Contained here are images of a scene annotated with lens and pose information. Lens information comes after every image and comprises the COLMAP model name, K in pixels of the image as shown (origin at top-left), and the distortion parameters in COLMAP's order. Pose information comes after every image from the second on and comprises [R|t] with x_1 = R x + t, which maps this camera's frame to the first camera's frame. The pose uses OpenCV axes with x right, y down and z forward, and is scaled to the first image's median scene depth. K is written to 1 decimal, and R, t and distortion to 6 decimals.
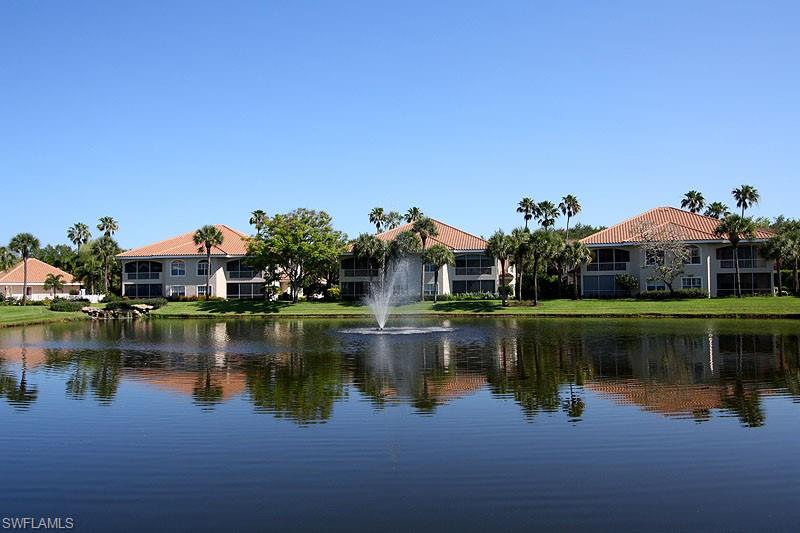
lens RADIAL K [[620.5, 0, 400.0], [0, 620.5, 266.5], [0, 0, 1]] dist [0.005141, -0.000066]
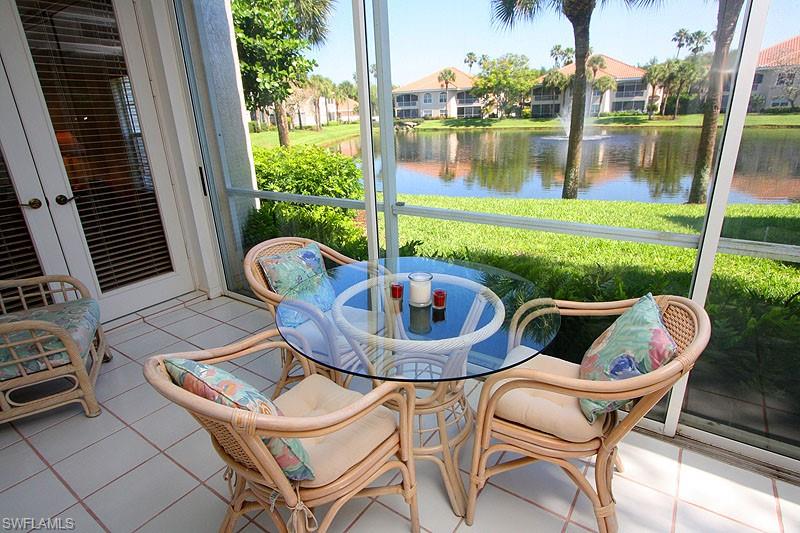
lens RADIAL K [[437.8, 0, 400.0], [0, 437.8, 266.5], [0, 0, 1]] dist [-0.007231, -0.001972]
pose [[0.948555, 0.085243, -0.304920, -0.042042], [0.036530, 0.927177, 0.372839, -0.019006], [0.314497, -0.364797, 0.876365, -0.185756]]
